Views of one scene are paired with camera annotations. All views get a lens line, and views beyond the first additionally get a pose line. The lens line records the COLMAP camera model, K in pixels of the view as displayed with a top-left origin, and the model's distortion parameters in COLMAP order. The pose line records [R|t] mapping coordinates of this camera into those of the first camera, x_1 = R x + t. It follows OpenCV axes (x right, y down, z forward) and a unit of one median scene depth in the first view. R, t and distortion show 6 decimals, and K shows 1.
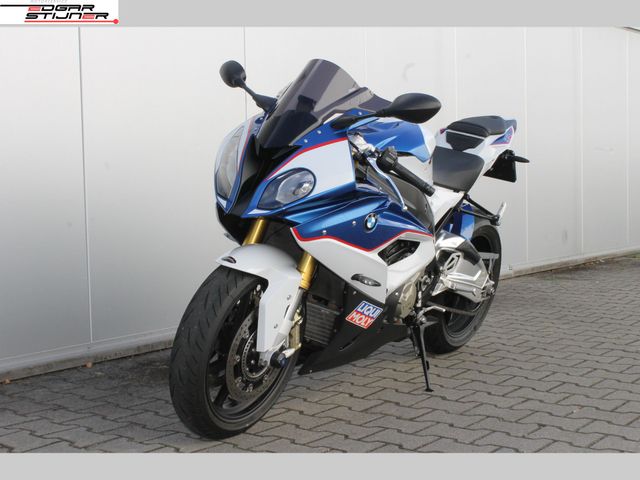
lens RADIAL K [[944.5, 0, 320.0], [0, 944.5, 240.0], [0, 0, 1]] dist [0.015304, -0.030706]
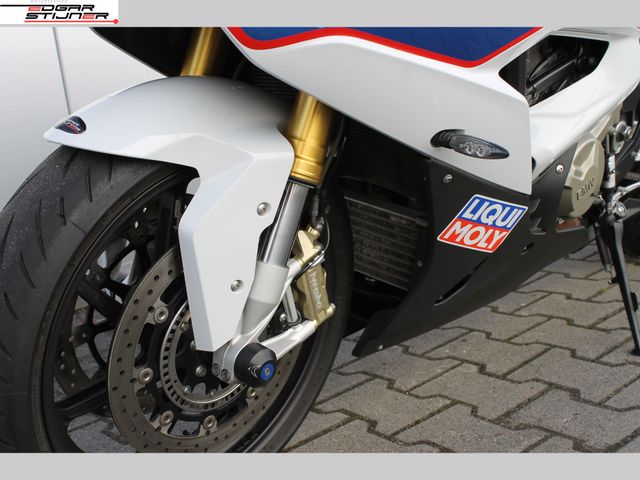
lens RADIAL K [[859.0, 0, 320.0], [0, 859.0, 240.0], [0, 0, 1]] dist [-0.021660, -0.052090]
pose [[0.974992, -0.065638, -0.212327, 0.055967], [0.096624, 0.985565, 0.139016, 0.024334], [0.200137, -0.156056, 0.967260, 0.596226]]
